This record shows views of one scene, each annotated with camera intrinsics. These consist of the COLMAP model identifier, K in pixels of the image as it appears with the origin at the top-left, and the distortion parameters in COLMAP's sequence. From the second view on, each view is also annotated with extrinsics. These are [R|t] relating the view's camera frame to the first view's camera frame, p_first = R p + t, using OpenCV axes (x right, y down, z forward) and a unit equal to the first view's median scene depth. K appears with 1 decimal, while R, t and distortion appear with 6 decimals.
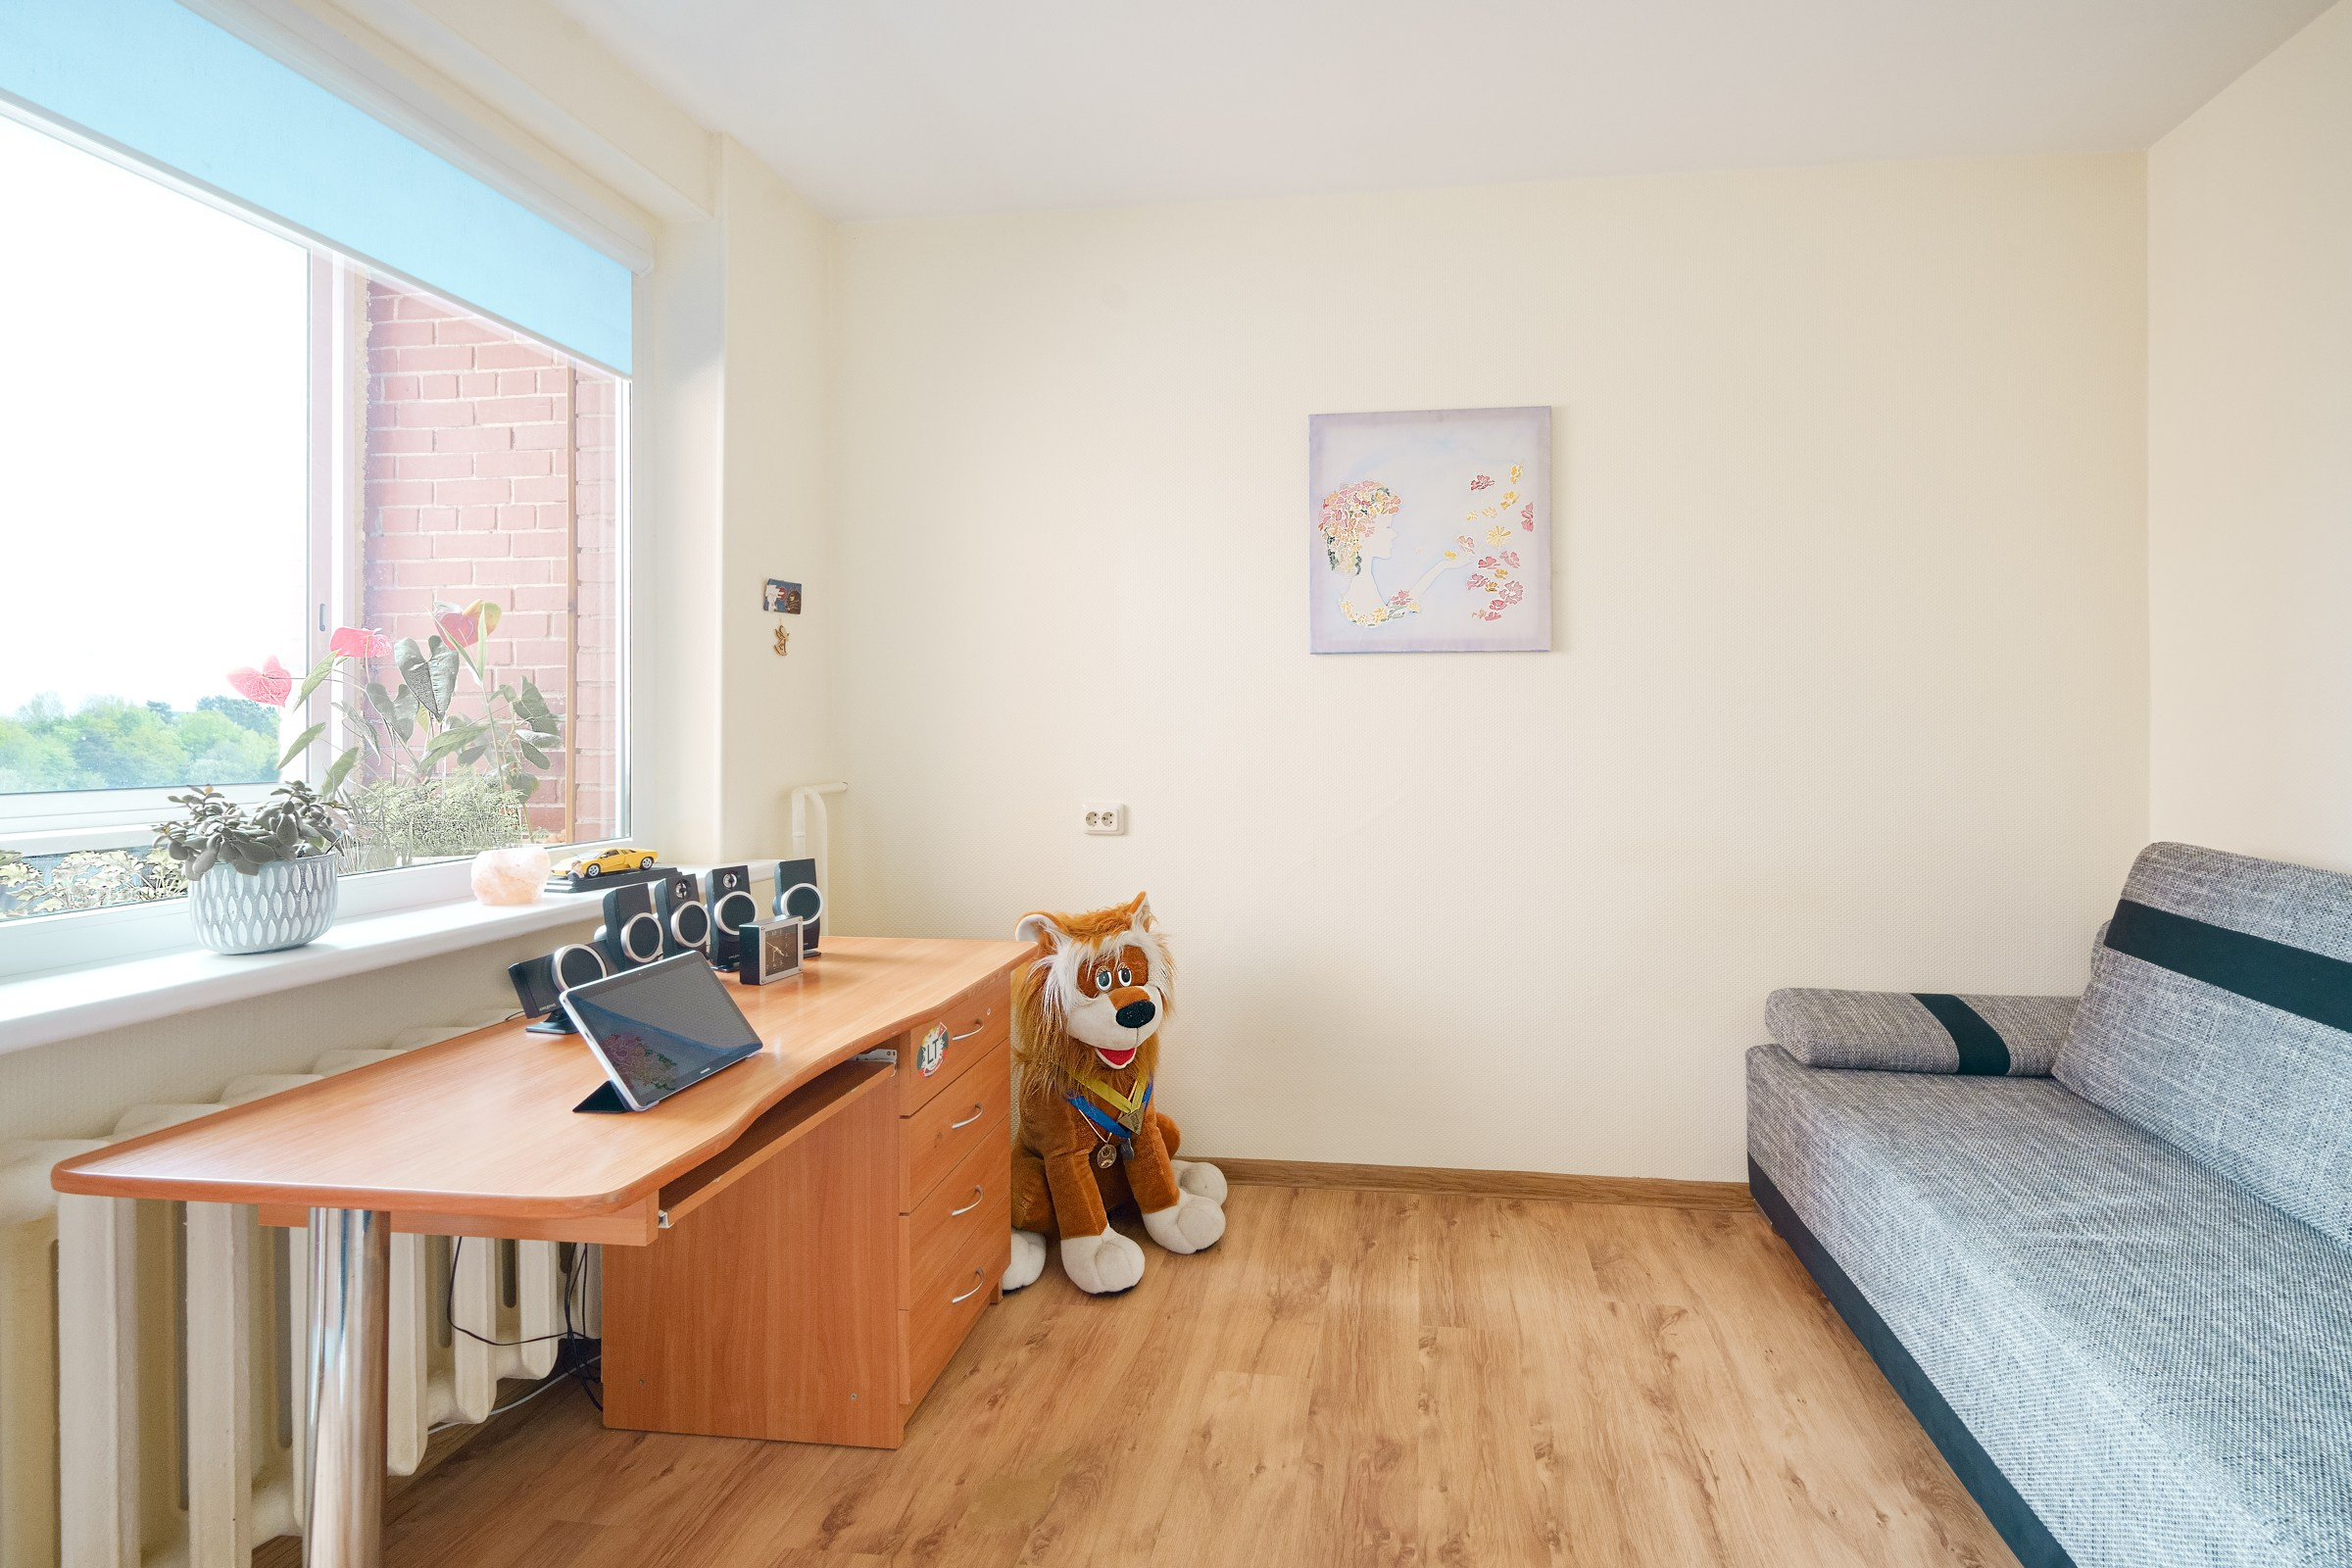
lens RADIAL K [[1005.1, 0, 1180.6], [0, 1005.1, 729.4], [0, 0, 1]] dist [0.001280, -0.000037]
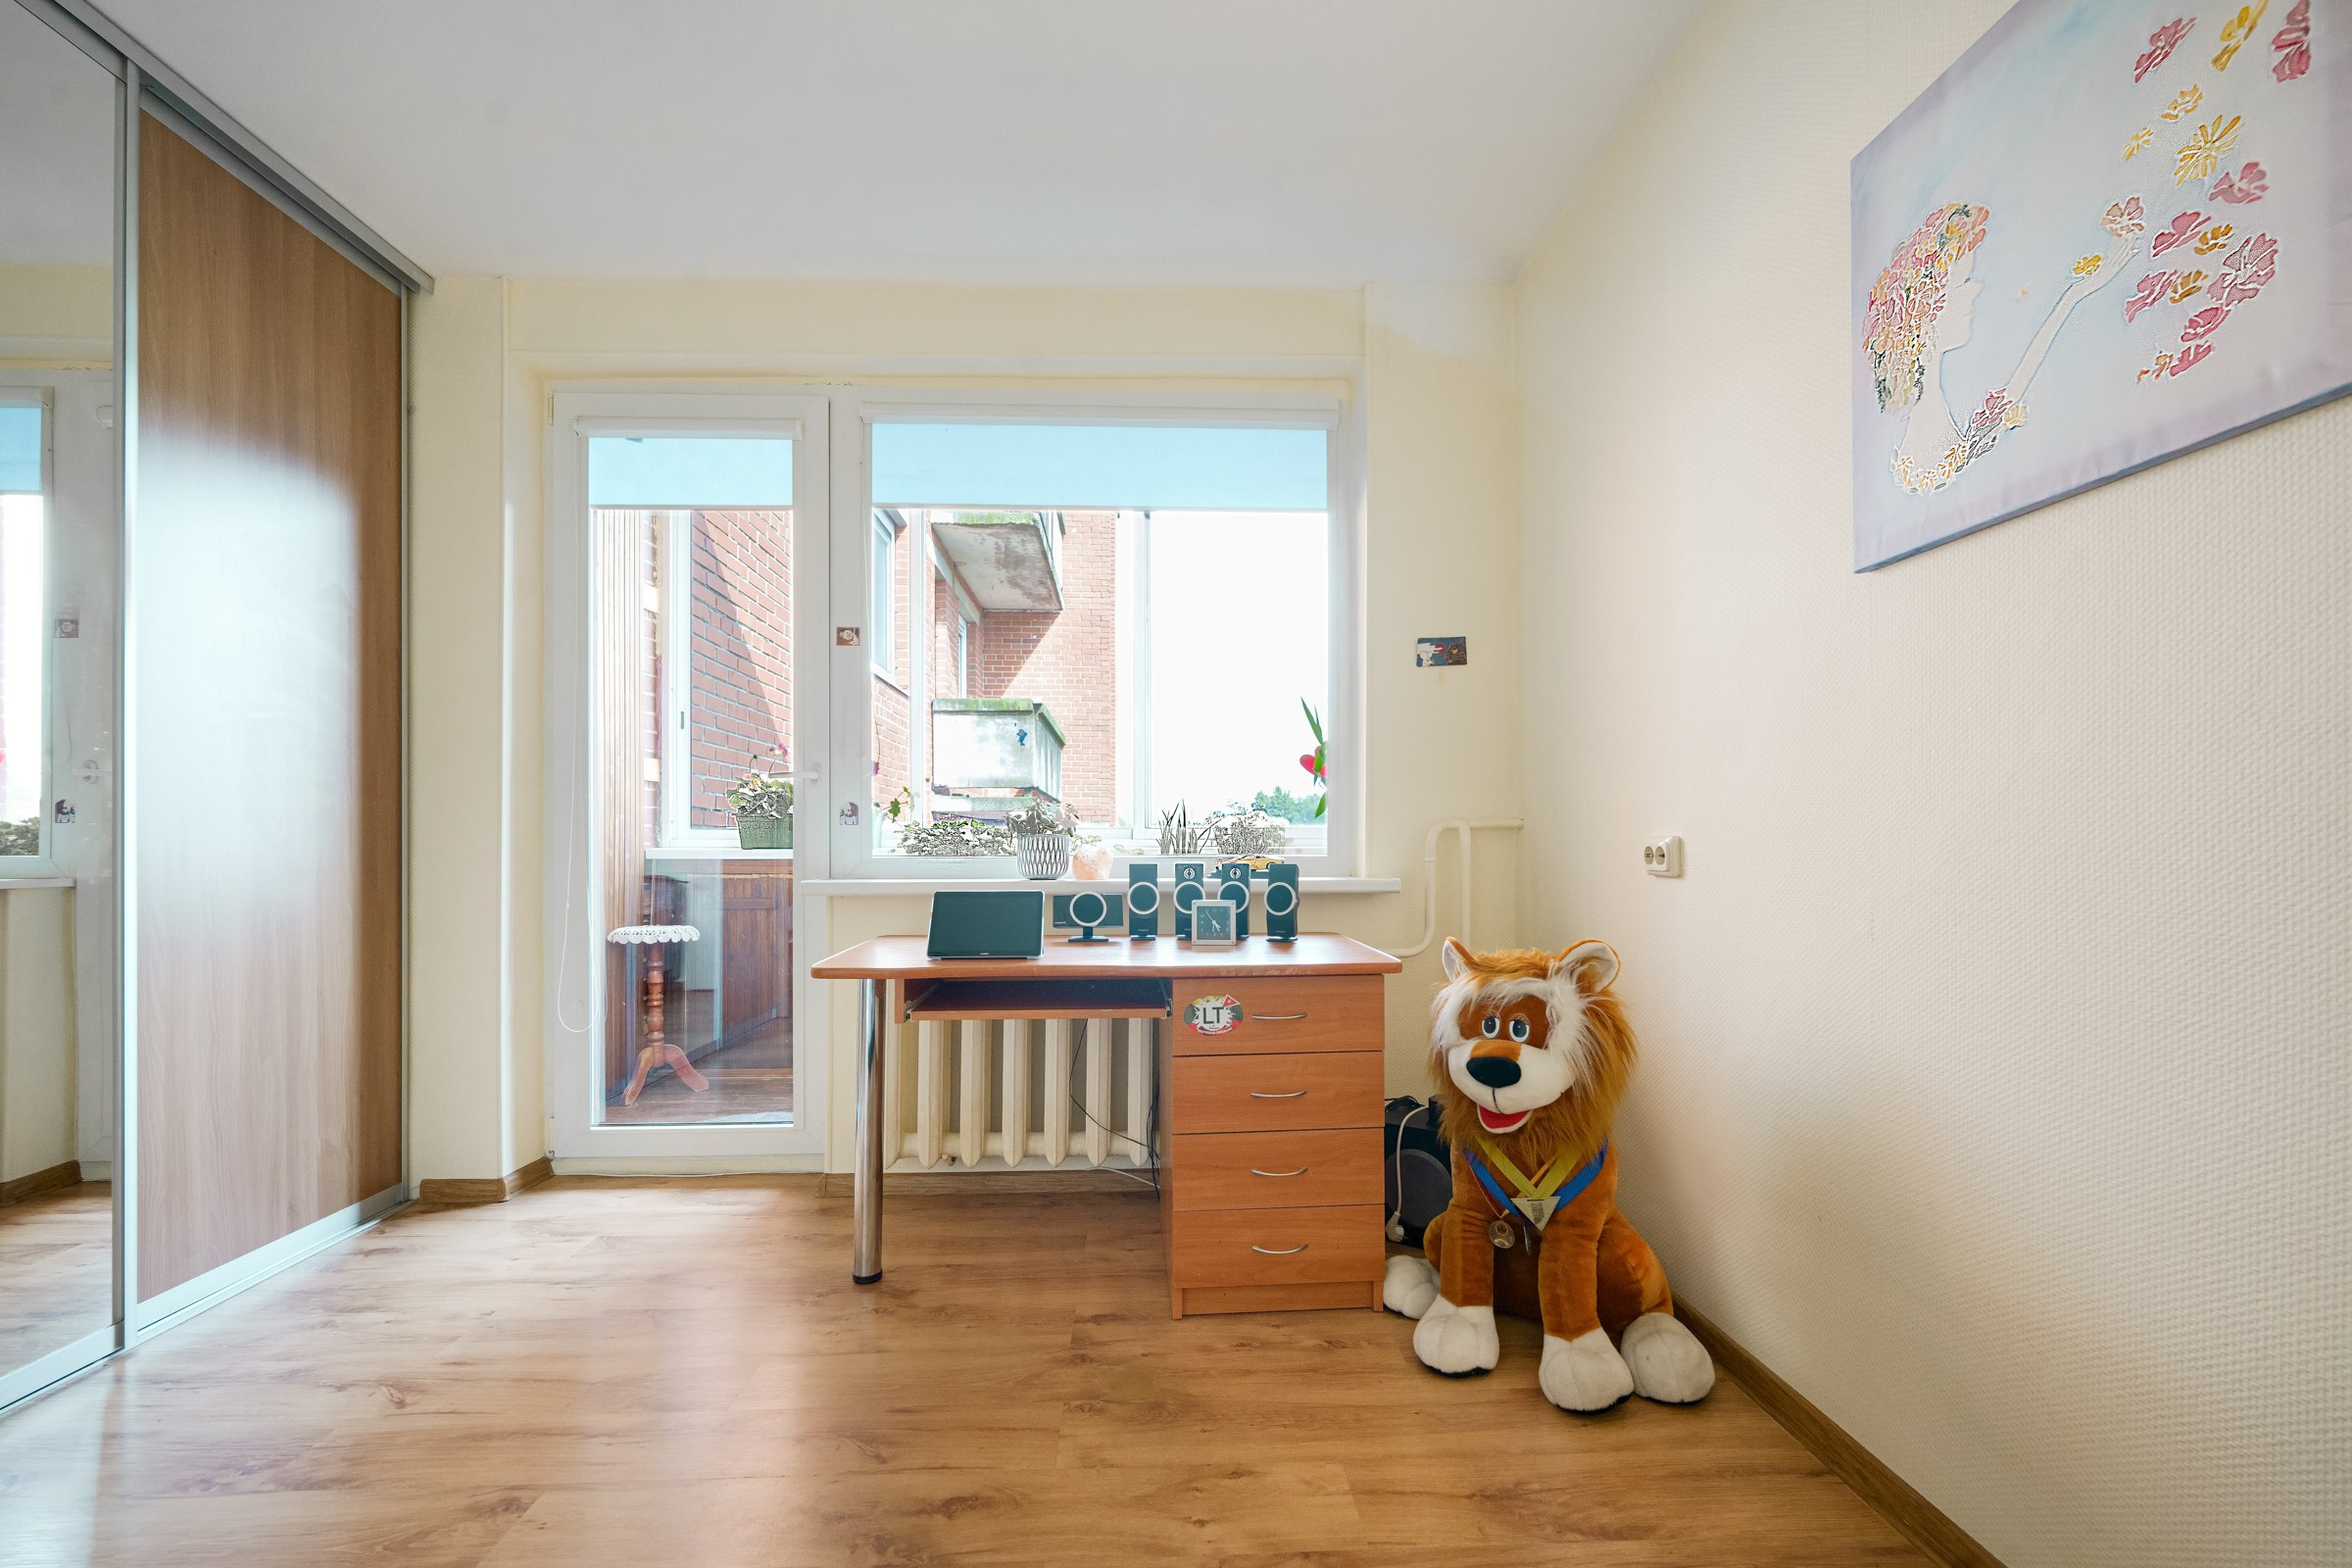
lens RADIAL K [[878.6, 0, 1177.0], [0, 878.6, 840.2], [0, 0, 1]] dist [-0.001696, -0.000291]
pose [[0.260176, 0.012053, -0.965486, 0.656930], [-0.001448, 0.999926, 0.012092, 0.092972], [0.965560, -0.001748, 0.260174, 0.621081]]
